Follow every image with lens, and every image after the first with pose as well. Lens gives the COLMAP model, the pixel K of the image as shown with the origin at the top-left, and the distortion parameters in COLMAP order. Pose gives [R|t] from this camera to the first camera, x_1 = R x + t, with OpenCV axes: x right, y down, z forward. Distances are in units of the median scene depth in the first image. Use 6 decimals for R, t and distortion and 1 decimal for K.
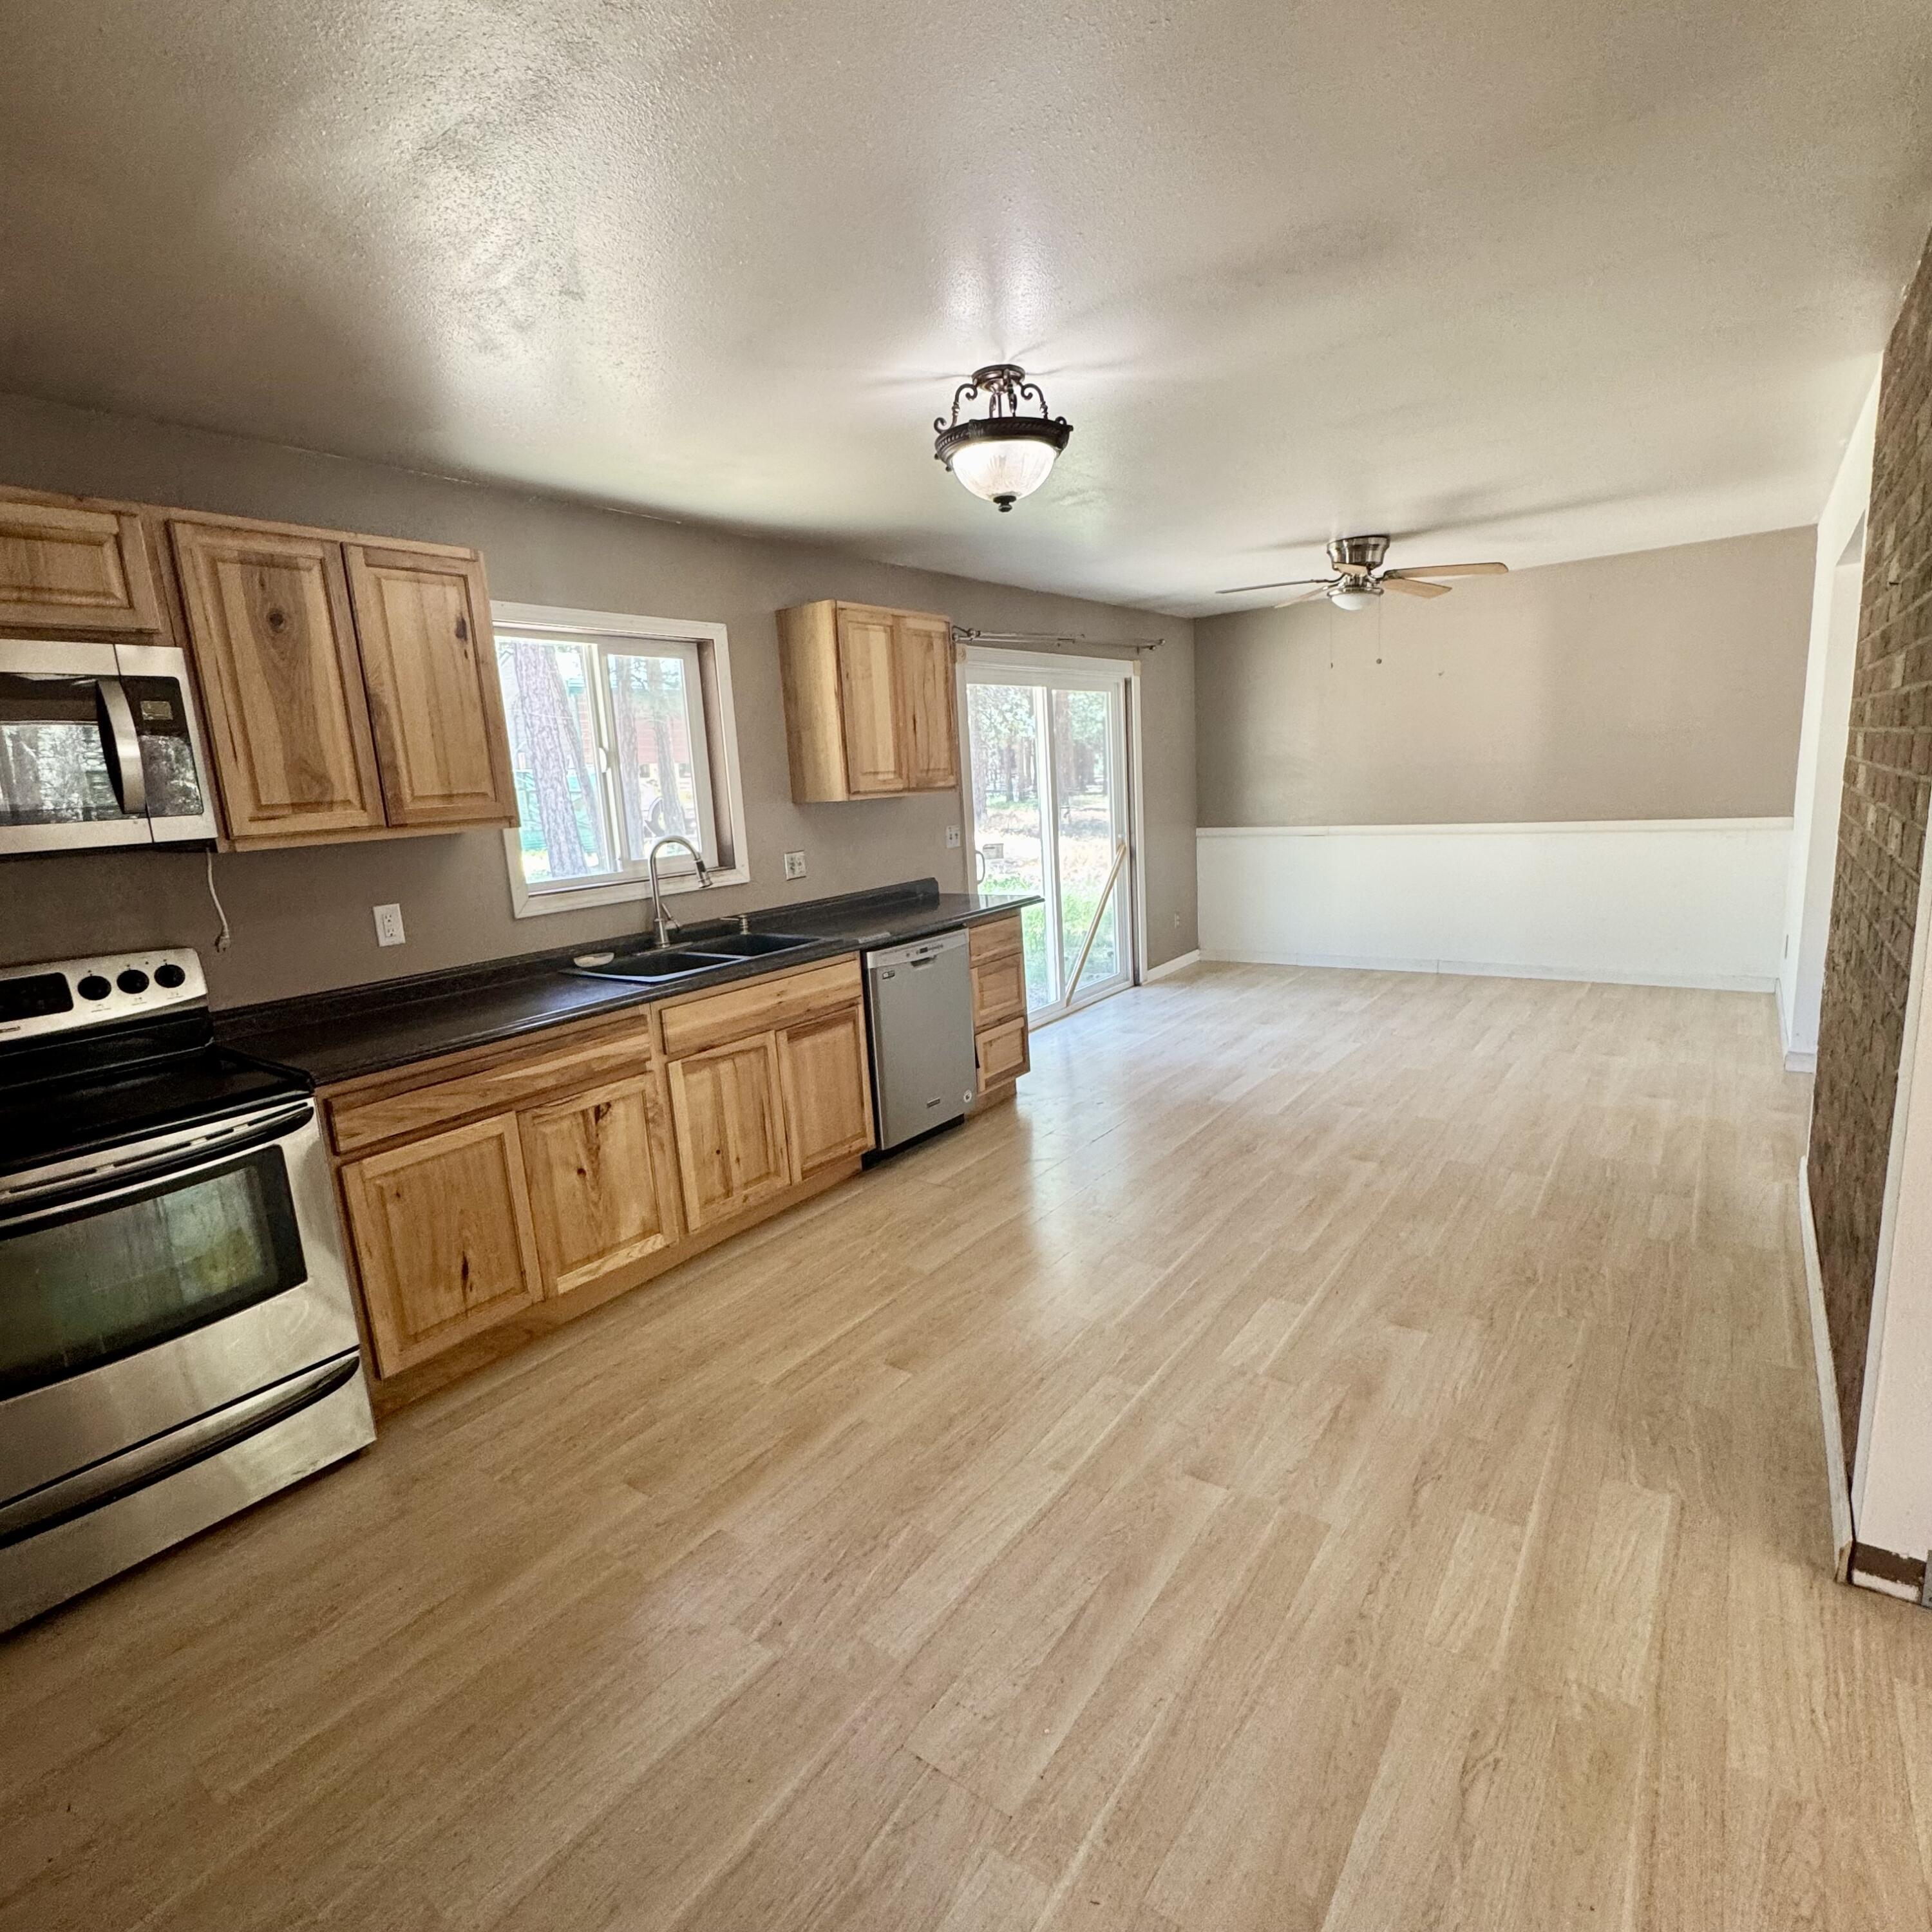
lens RADIAL K [[1027.0, 0, 966.6], [0, 1027.0, 964.1], [0, 0, 1]] dist [-0.004865, 0.002066]
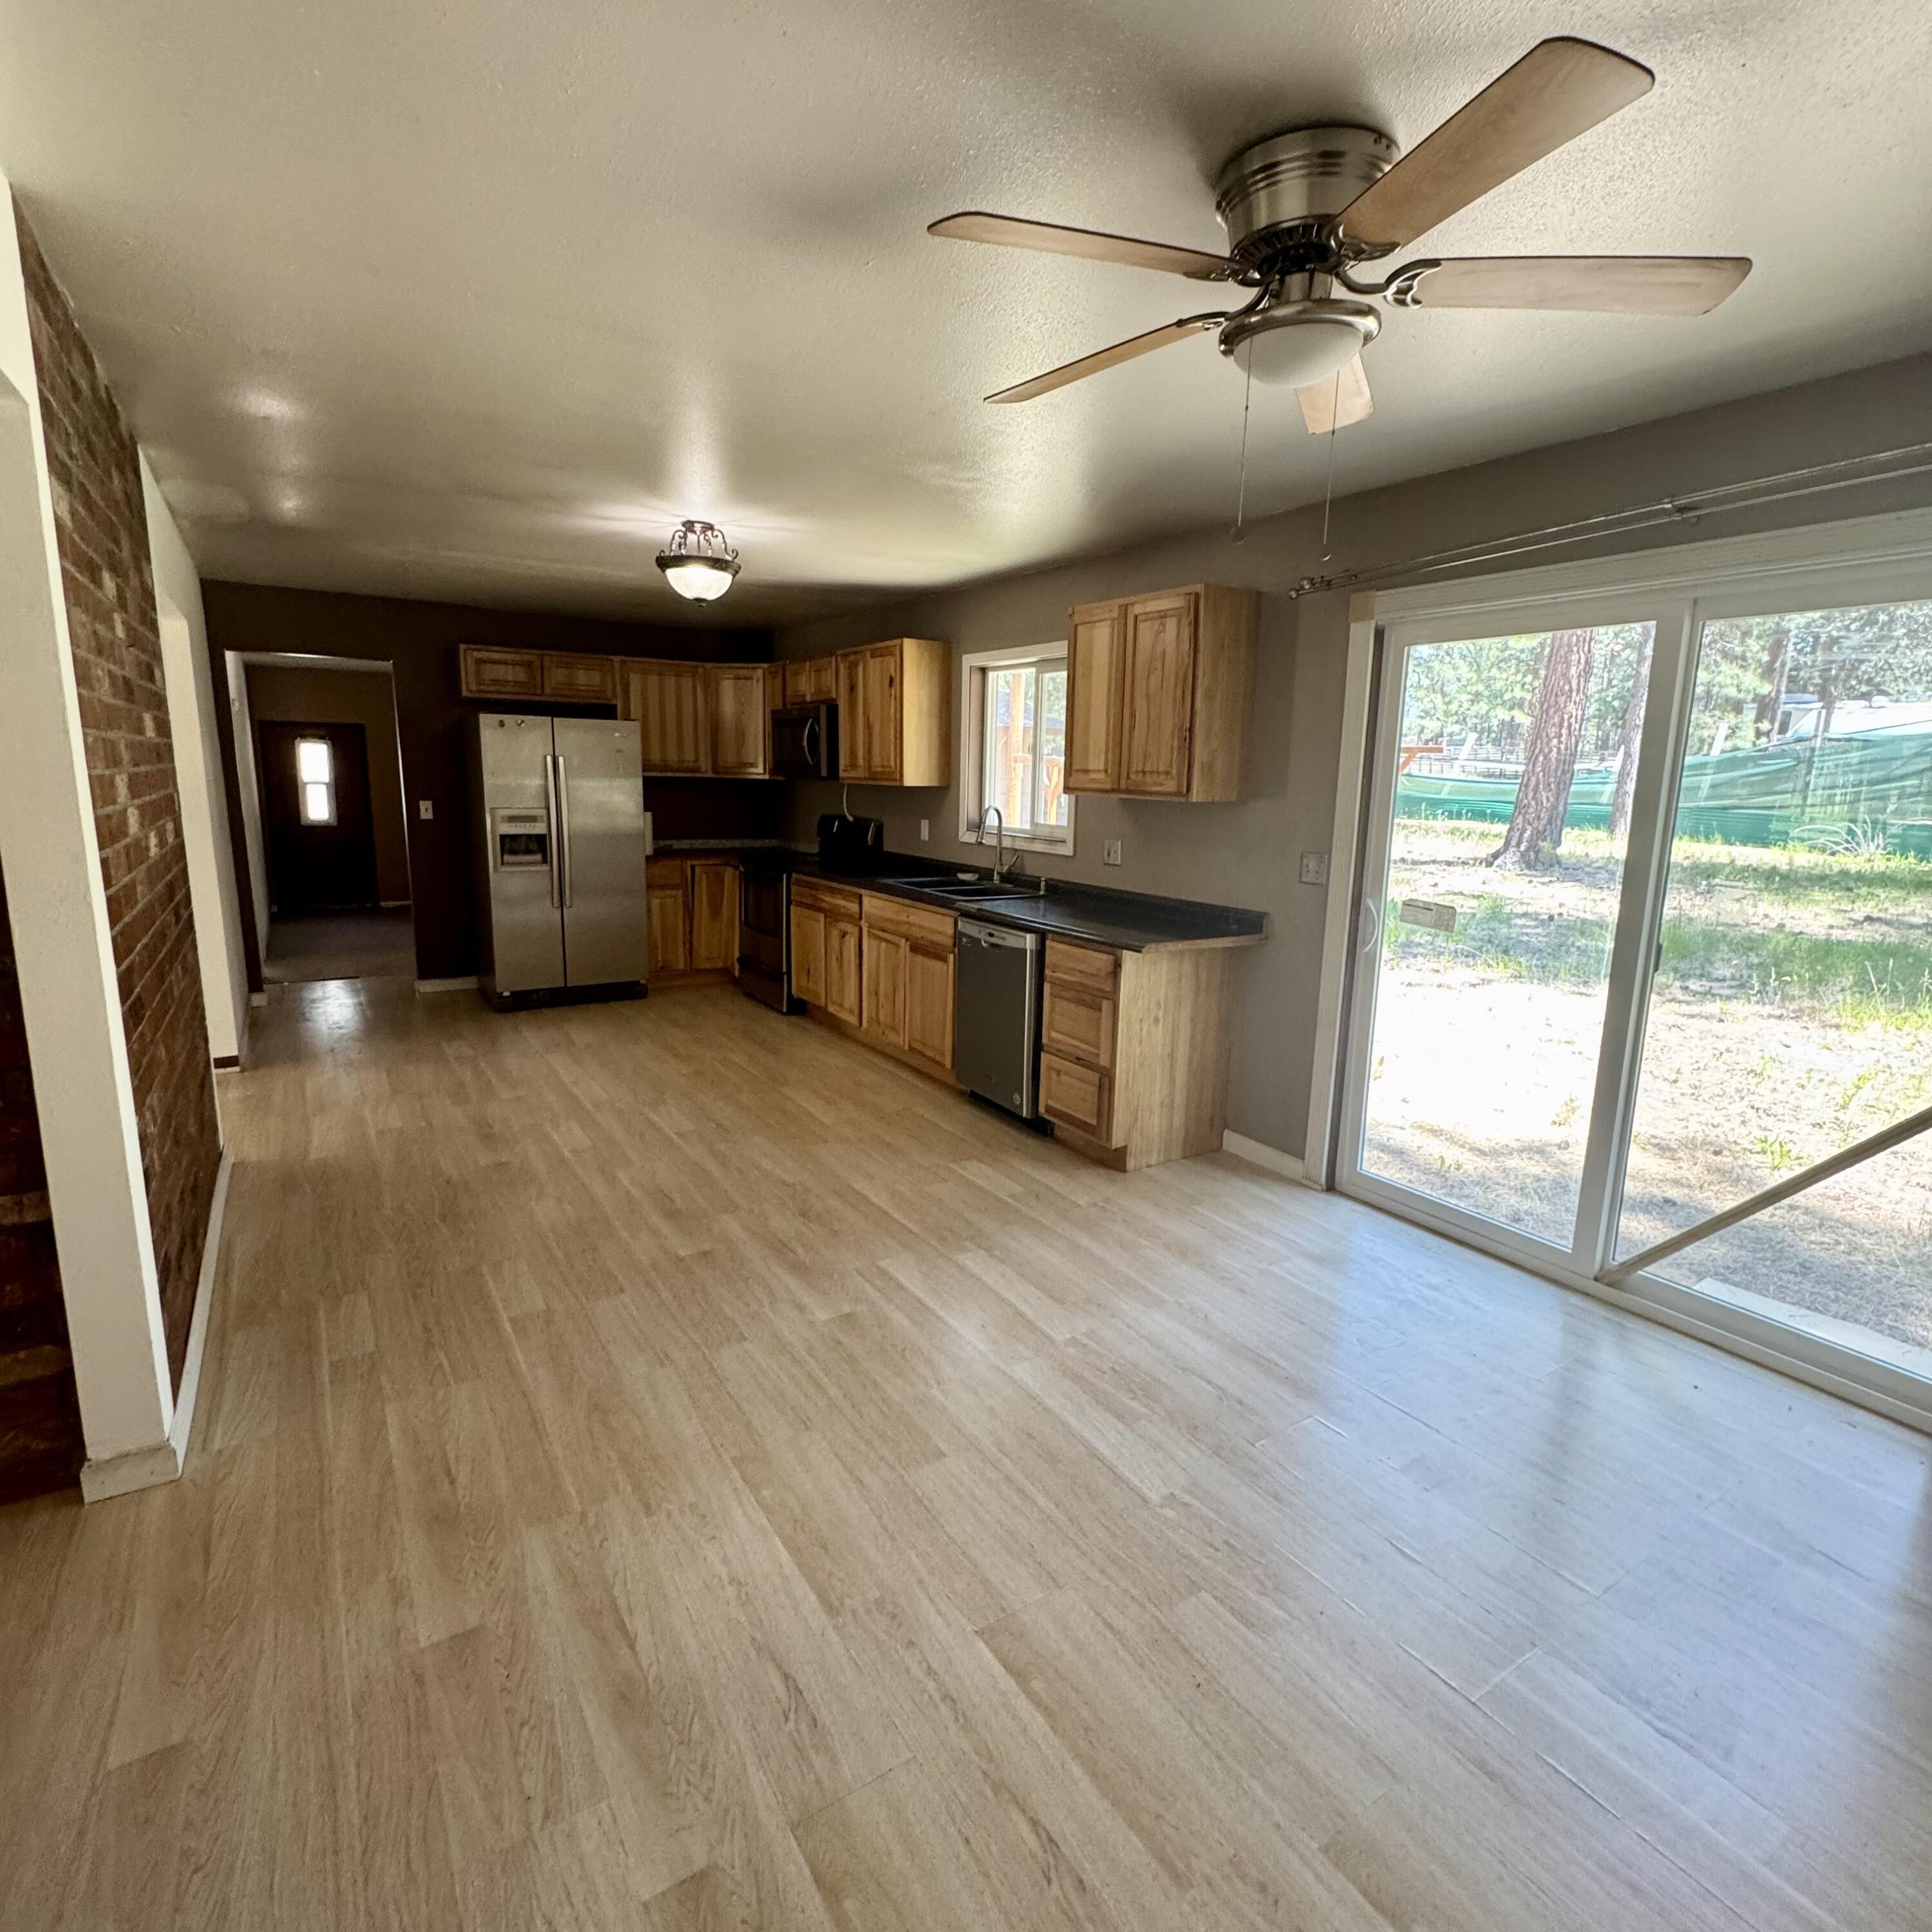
lens RADIAL K [[1027.0, 0, 966.0], [0, 1027.0, 967.4], [0, 0, 1]] dist [-0.004865, 0.002066]
pose [[-0.352633, 0.226681, -0.907891, 1.062468], [-0.173951, 0.937426, 0.301619, -0.335750], [0.919451, 0.264289, -0.291136, 1.437313]]
